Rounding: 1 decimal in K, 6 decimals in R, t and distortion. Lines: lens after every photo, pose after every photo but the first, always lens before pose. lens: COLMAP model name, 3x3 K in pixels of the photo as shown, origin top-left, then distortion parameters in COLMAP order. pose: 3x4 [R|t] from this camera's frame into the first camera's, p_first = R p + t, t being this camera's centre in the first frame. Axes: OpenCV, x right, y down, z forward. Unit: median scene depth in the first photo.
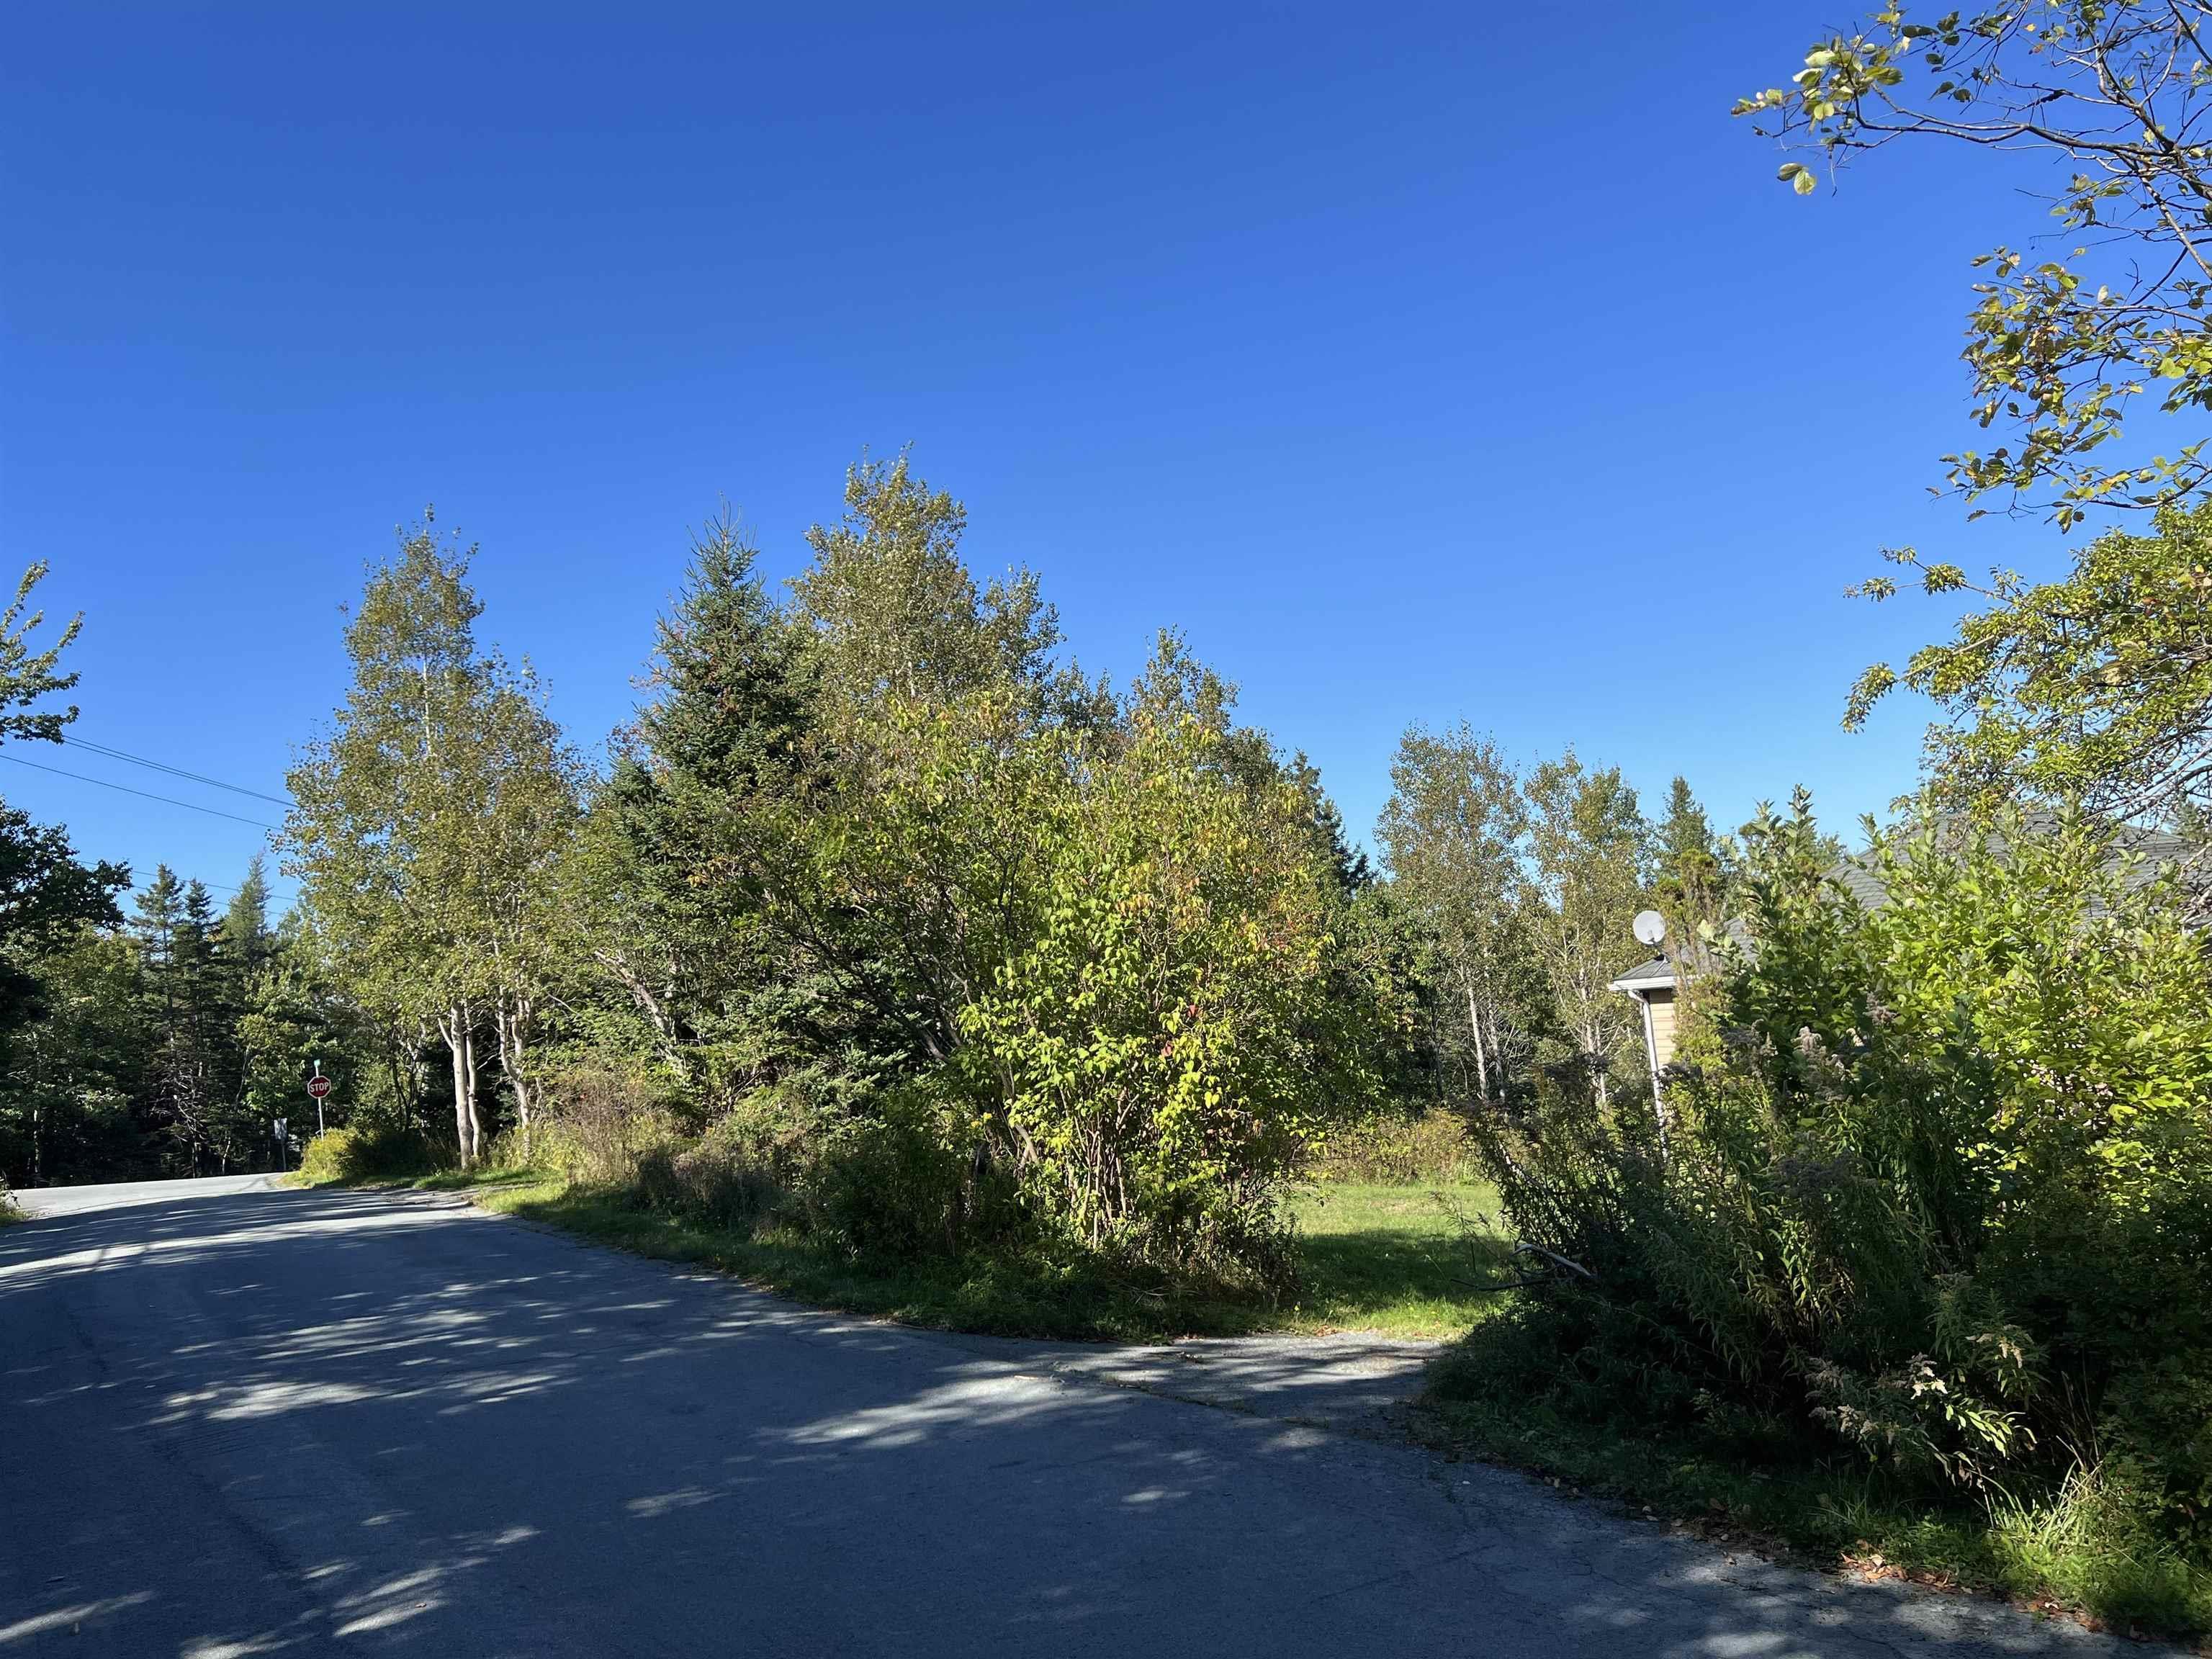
lens RADIAL K [[1670.6, 0, 1120.0], [0, 1670.6, 802.0], [0, 0, 1]] dist [0.080349, -0.095042]
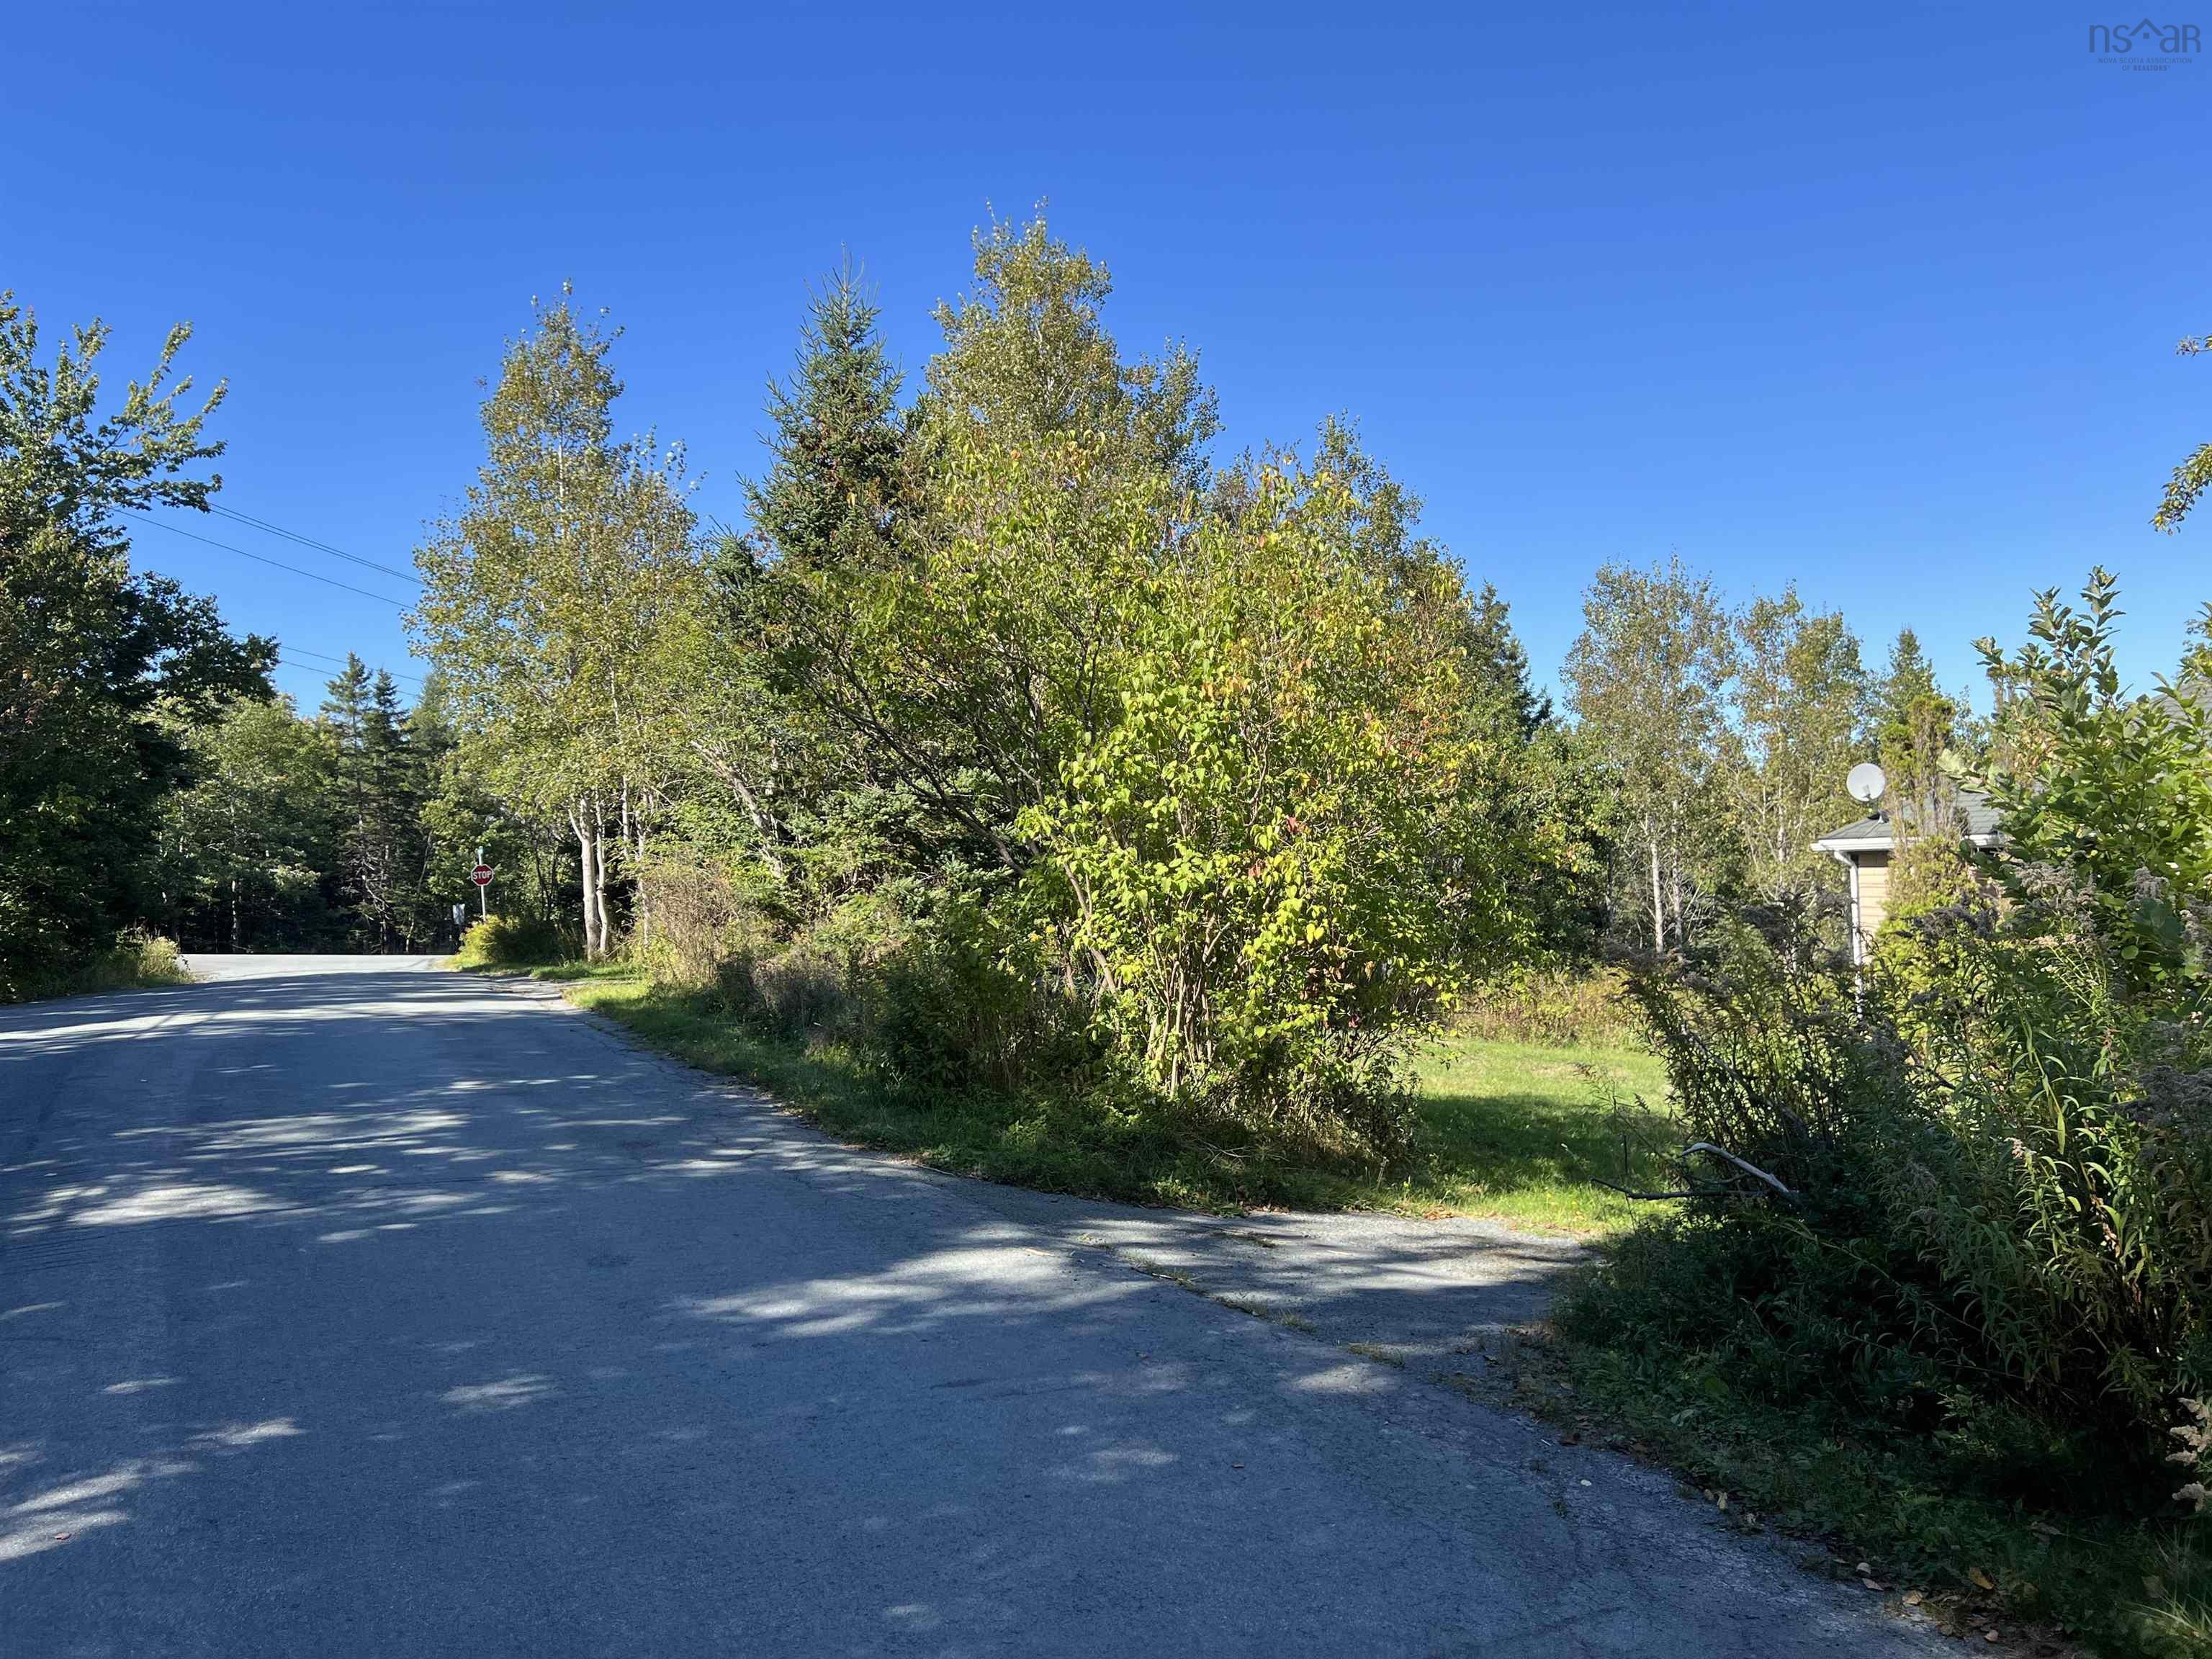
lens RADIAL K [[1670.1, 0, 1099.5], [0, 1670.1, 804.5], [0, 0, 1]] dist [0.081506, -0.091851]
pose [[0.992013, 0.053803, -0.114089, 0.023117], [-0.042430, 0.994095, 0.099873, 0.021349], [0.118788, -0.094234, 0.988438, 0.103022]]
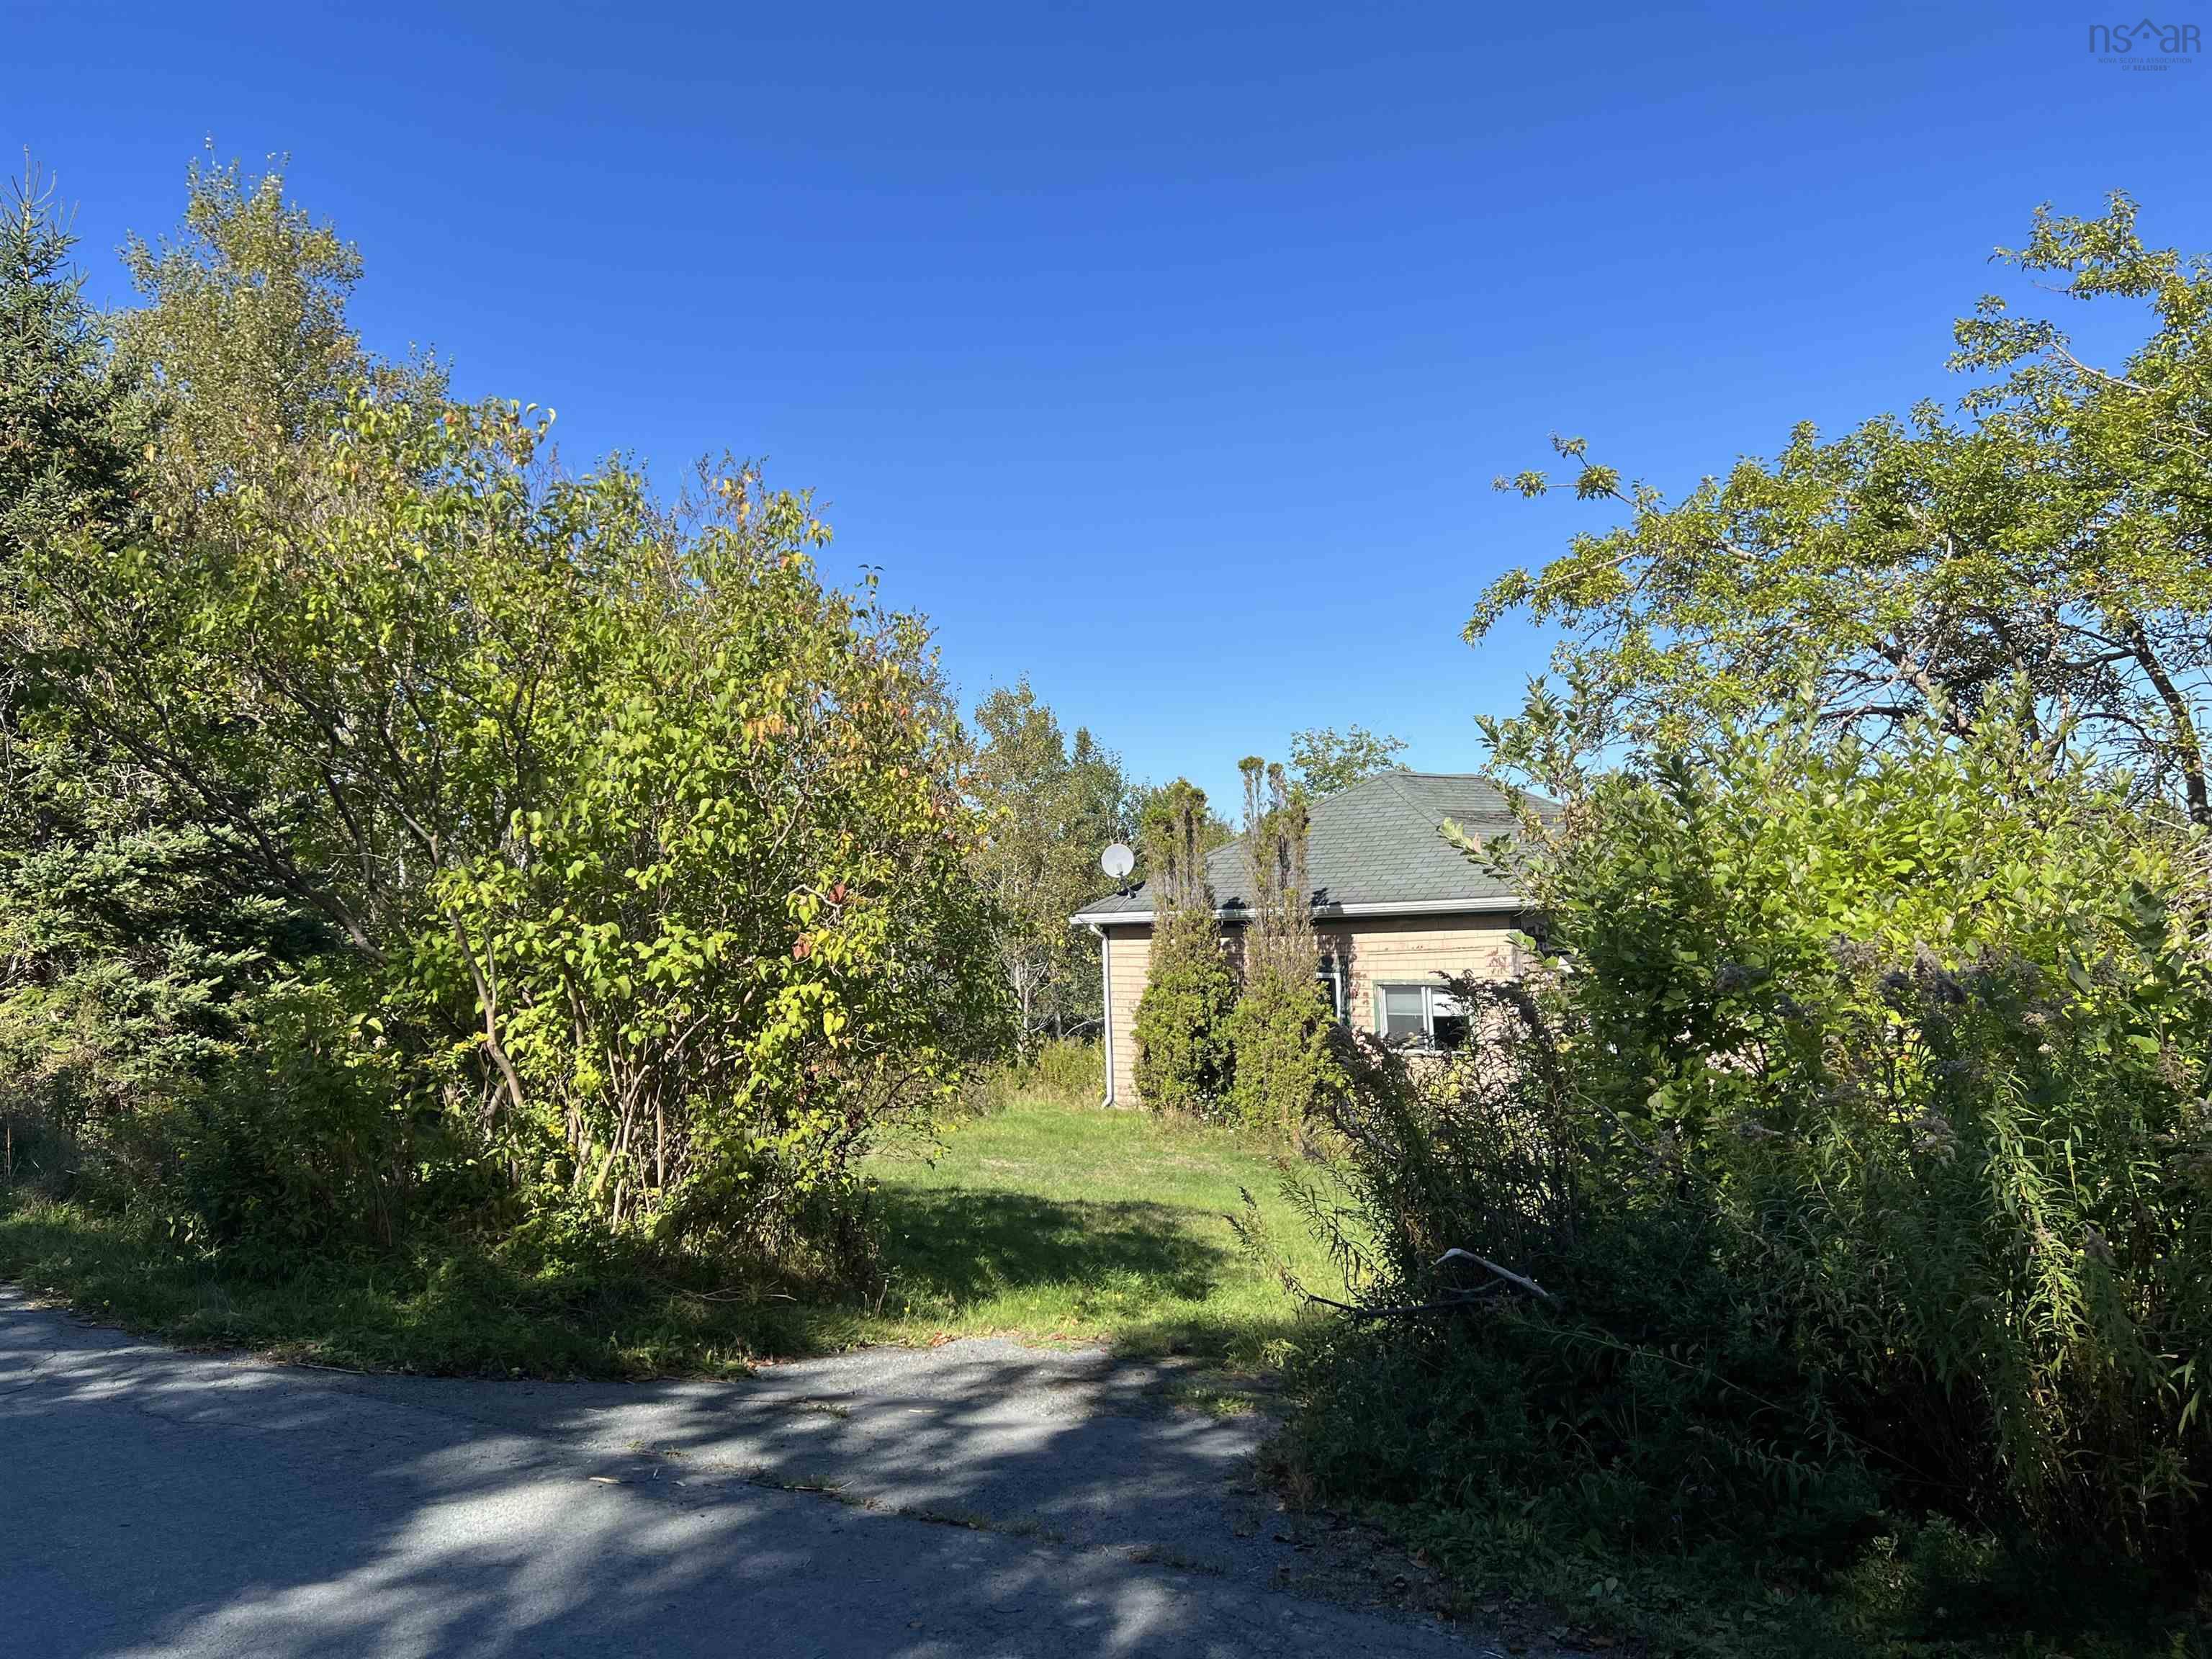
lens RADIAL K [[1654.4, 0, 1106.0], [0, 1654.4, 829.5], [0, 0, 1]] dist [0.062105, -0.054872]
pose [[0.928630, 0.074744, 0.363401, -0.054889], [-0.093948, 0.994946, 0.035433, 0.035487], [-0.358916, -0.067045, 0.930959, 0.184163]]
